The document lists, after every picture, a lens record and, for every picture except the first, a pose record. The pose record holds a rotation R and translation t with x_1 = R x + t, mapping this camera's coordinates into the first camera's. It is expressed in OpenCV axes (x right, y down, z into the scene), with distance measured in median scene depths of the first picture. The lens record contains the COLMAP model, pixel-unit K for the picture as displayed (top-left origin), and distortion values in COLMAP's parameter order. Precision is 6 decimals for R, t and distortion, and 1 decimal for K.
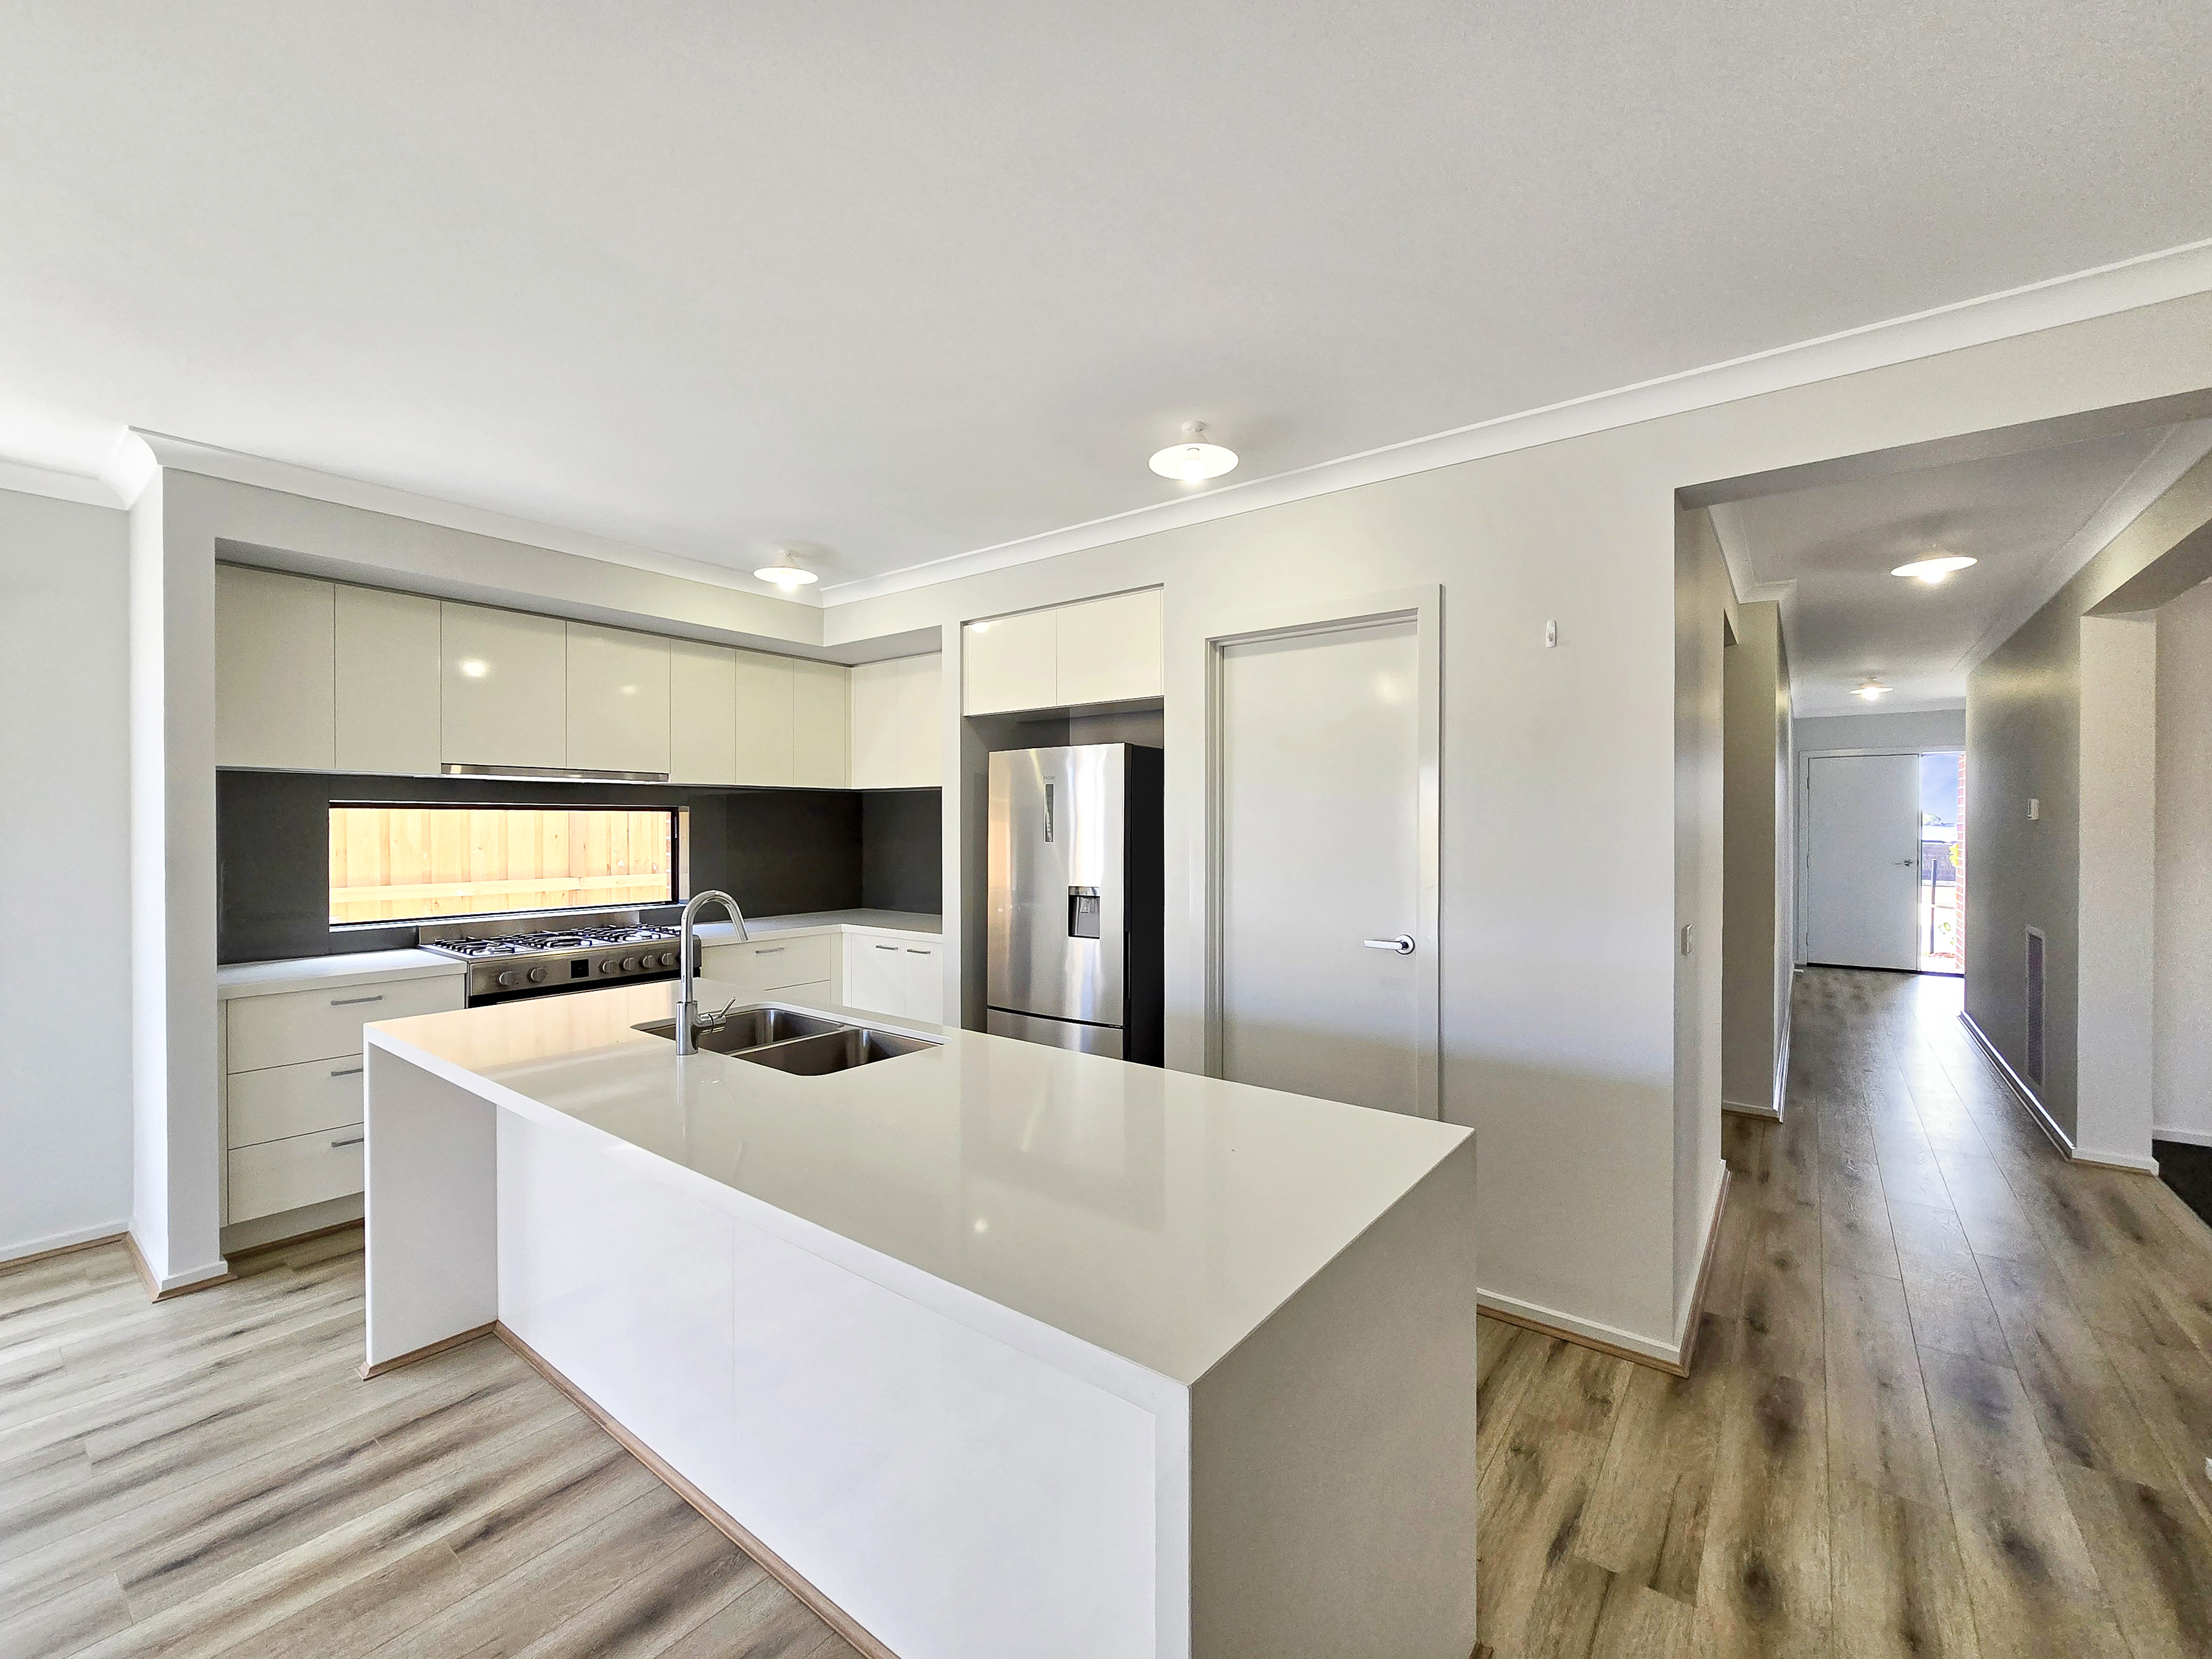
lens RADIAL K [[915.1, 0, 1106.0], [0, 915.1, 829.5], [0, 0, 1]] dist [-0.001222, 0.000095]
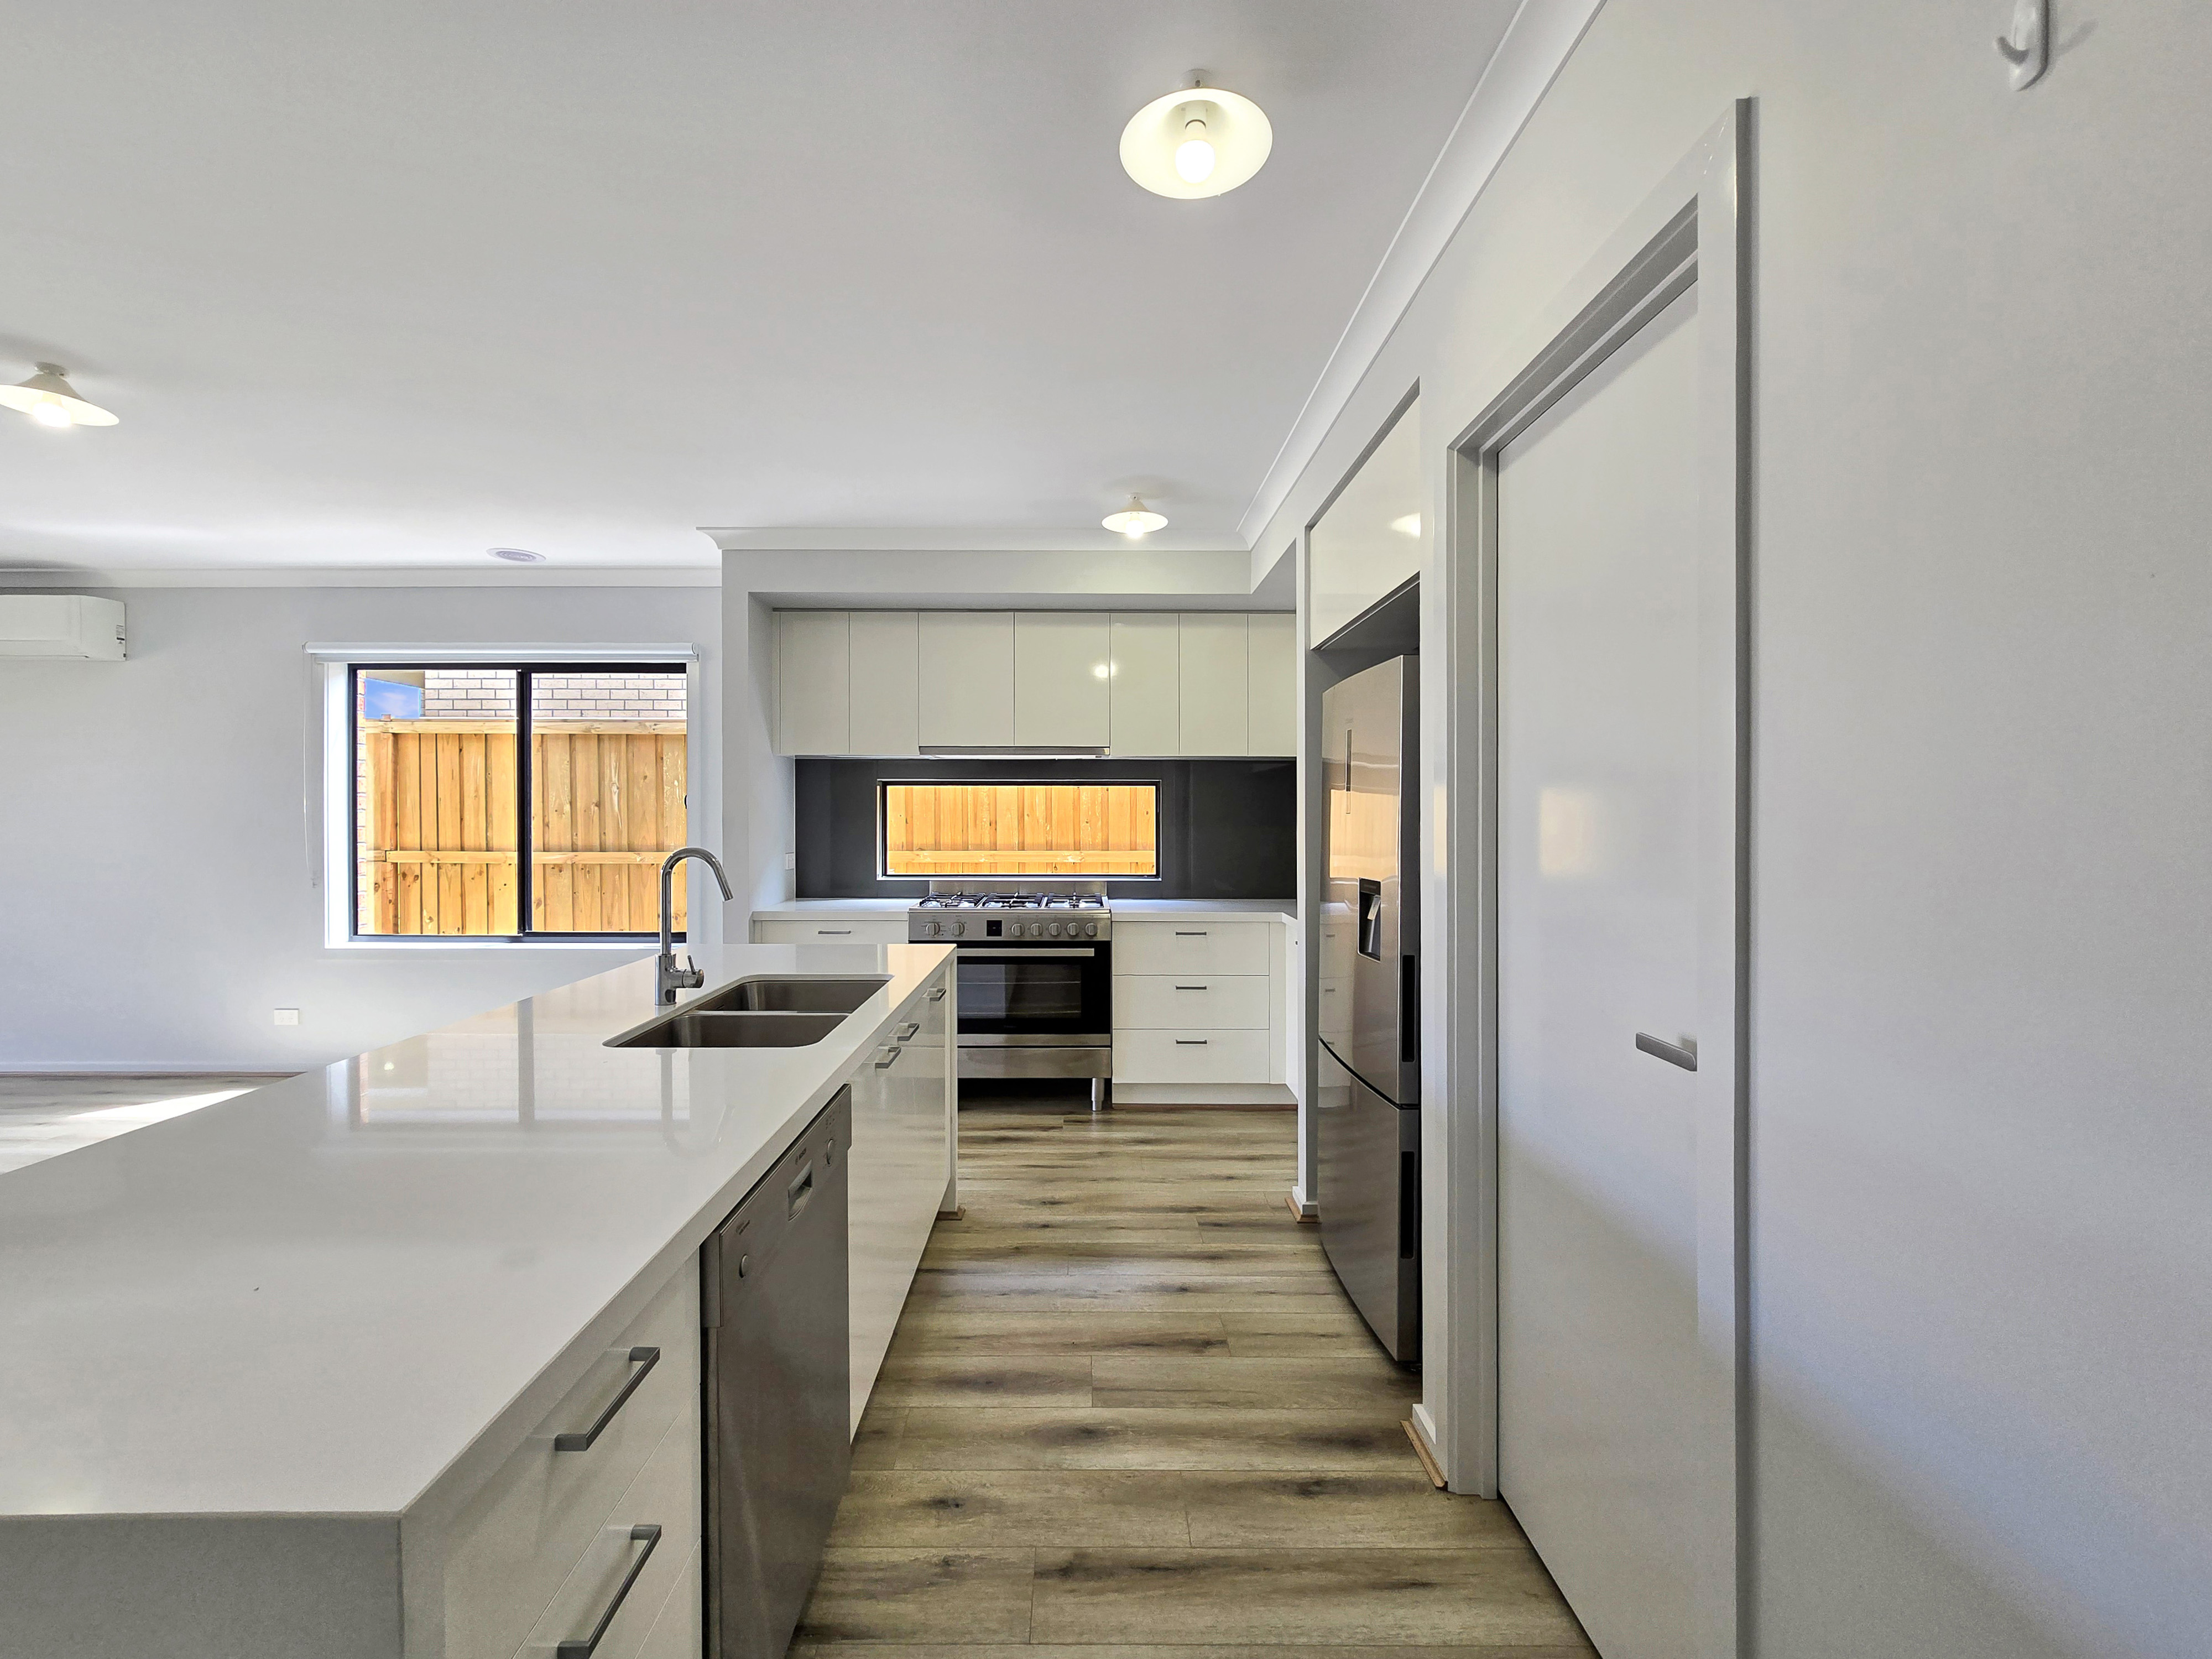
lens RADIAL K [[934.2, 0, 1106.0], [0, 934.2, 829.5], [0, 0, 1]] dist [0.000067, 0.000046]
pose [[0.624165, 0.017060, -0.781107, 0.368243], [-0.002000, 0.999793, 0.020238, 0.009309], [0.781290, -0.011069, 0.624070, 0.403259]]
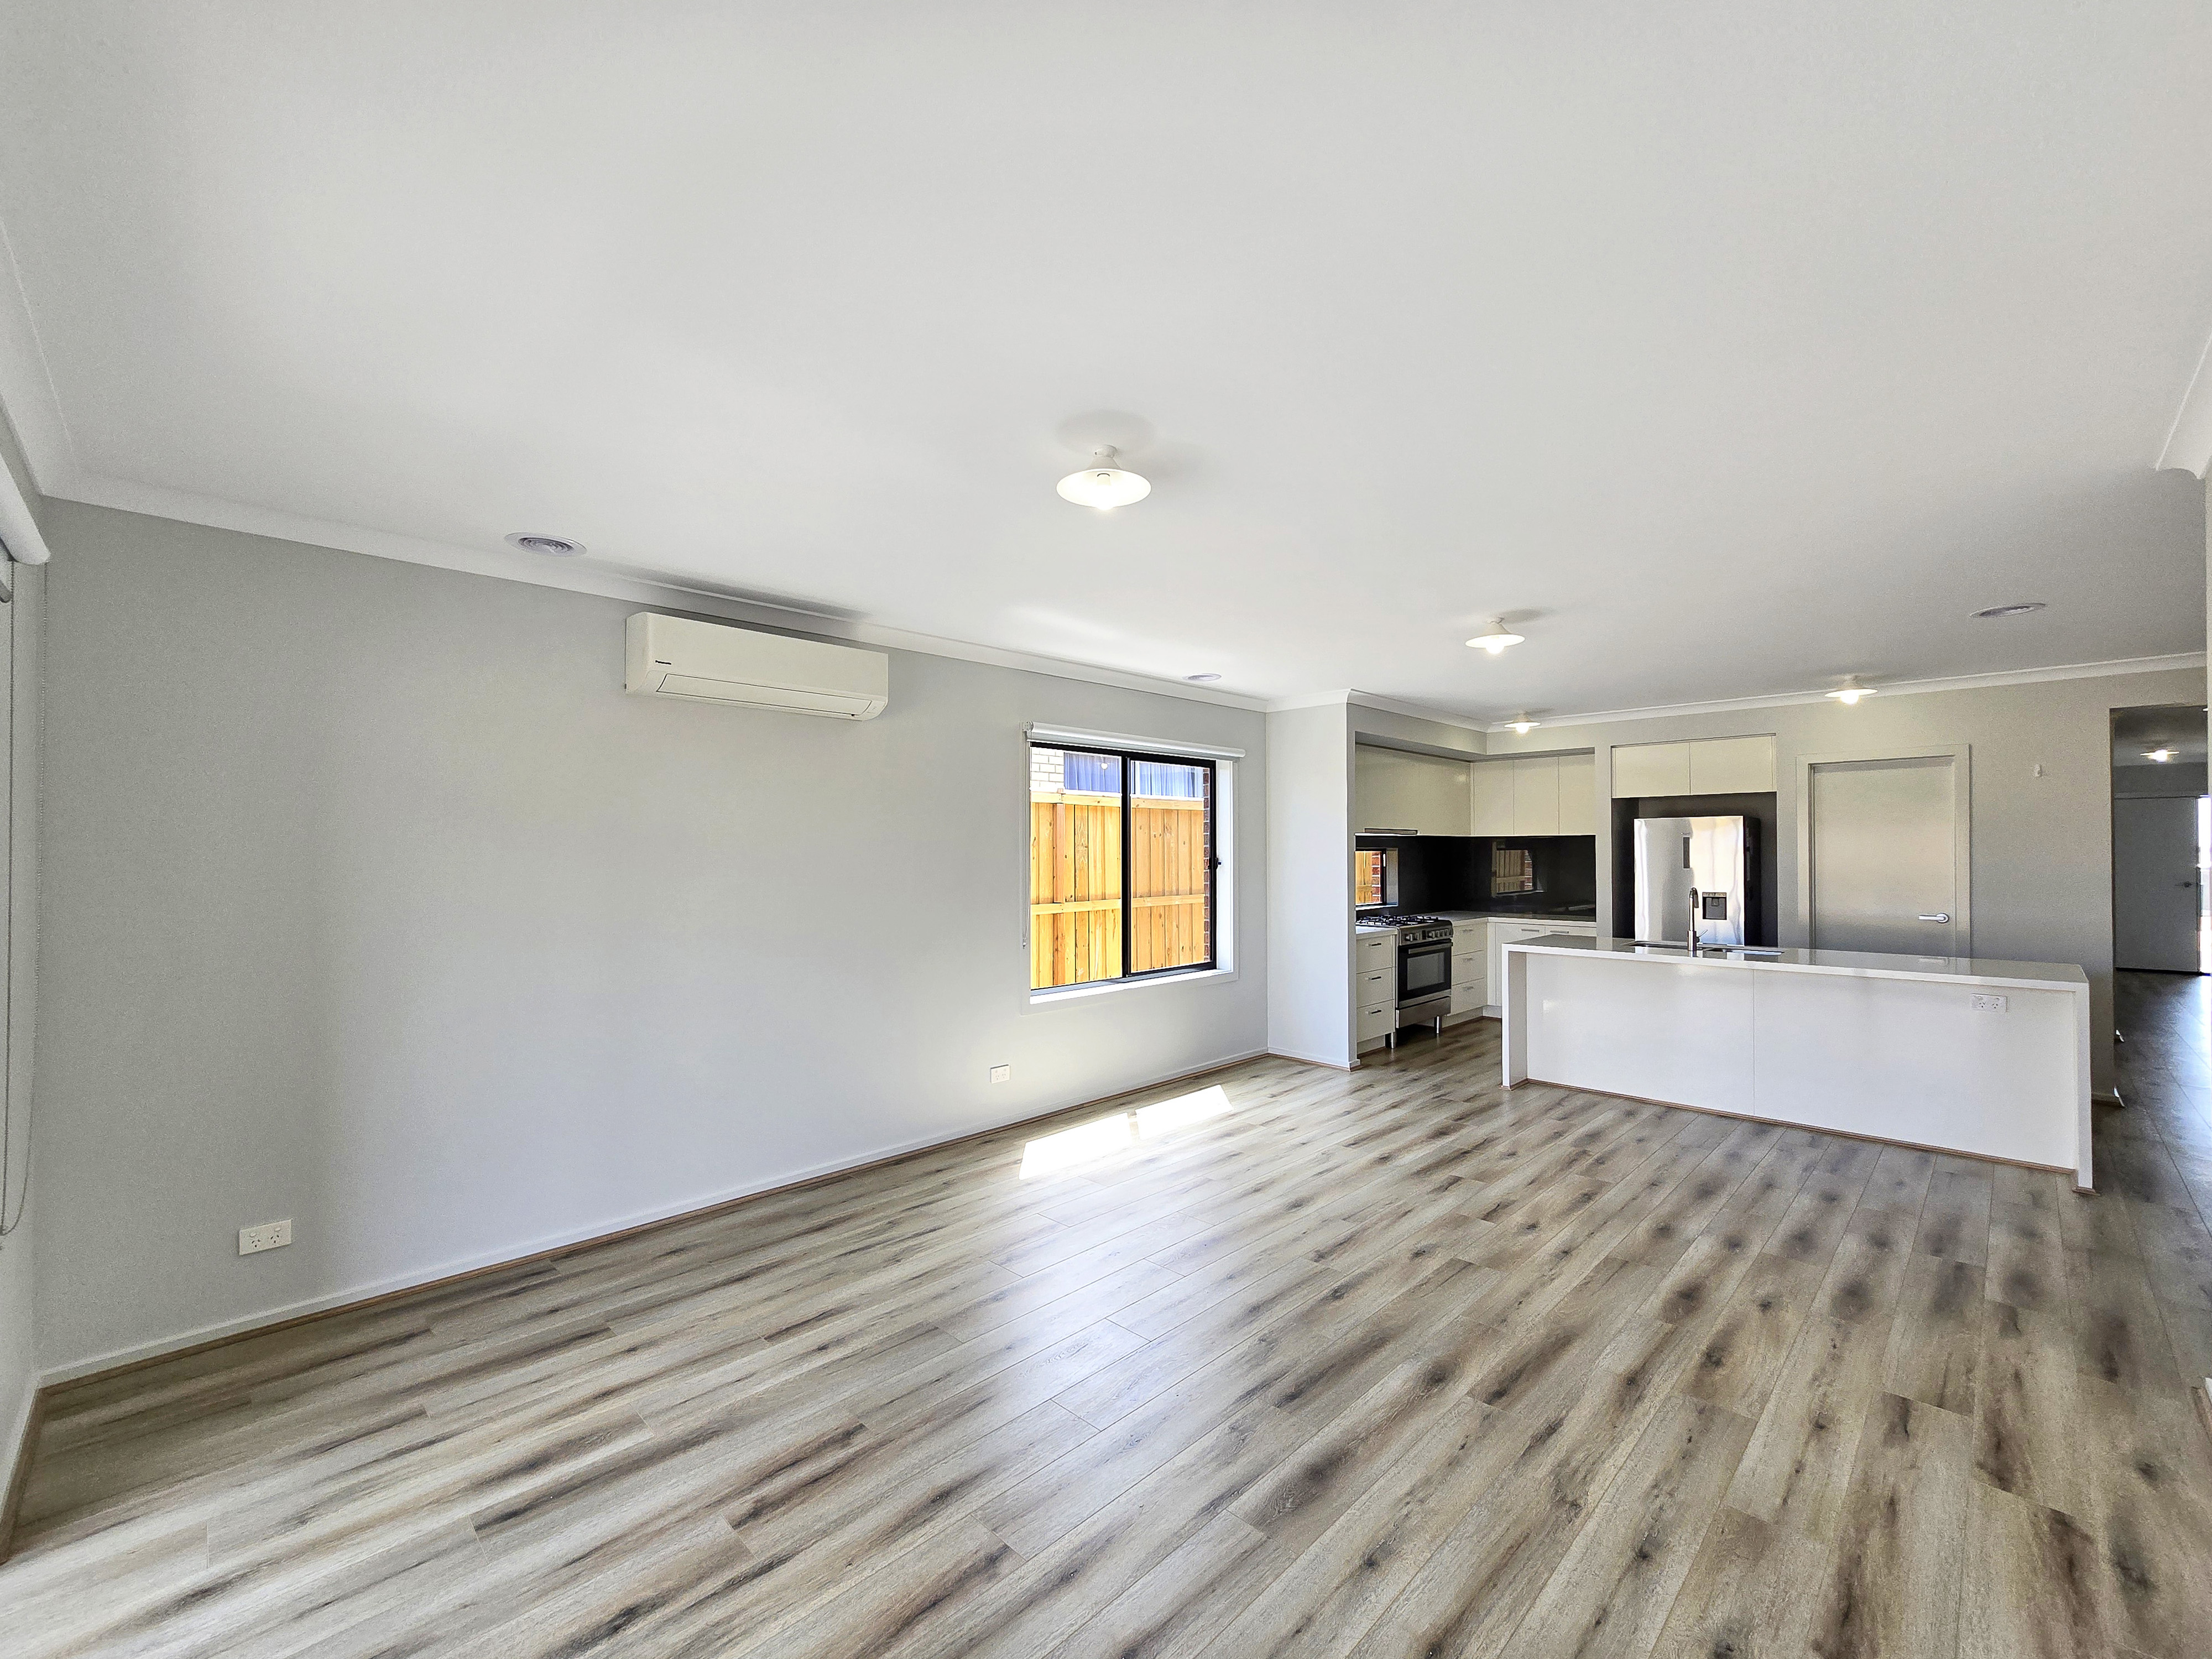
lens RADIAL K [[914.5, 0, 1113.8], [0, 914.5, 853.2], [0, 0, 1]] dist [-0.000628, 0.000155]
pose [[0.992197, -0.002851, -0.124651, -0.954325], [0.002238, 0.999985, -0.005058, -0.010820], [0.124664, 0.004739, 0.992188, -0.949541]]
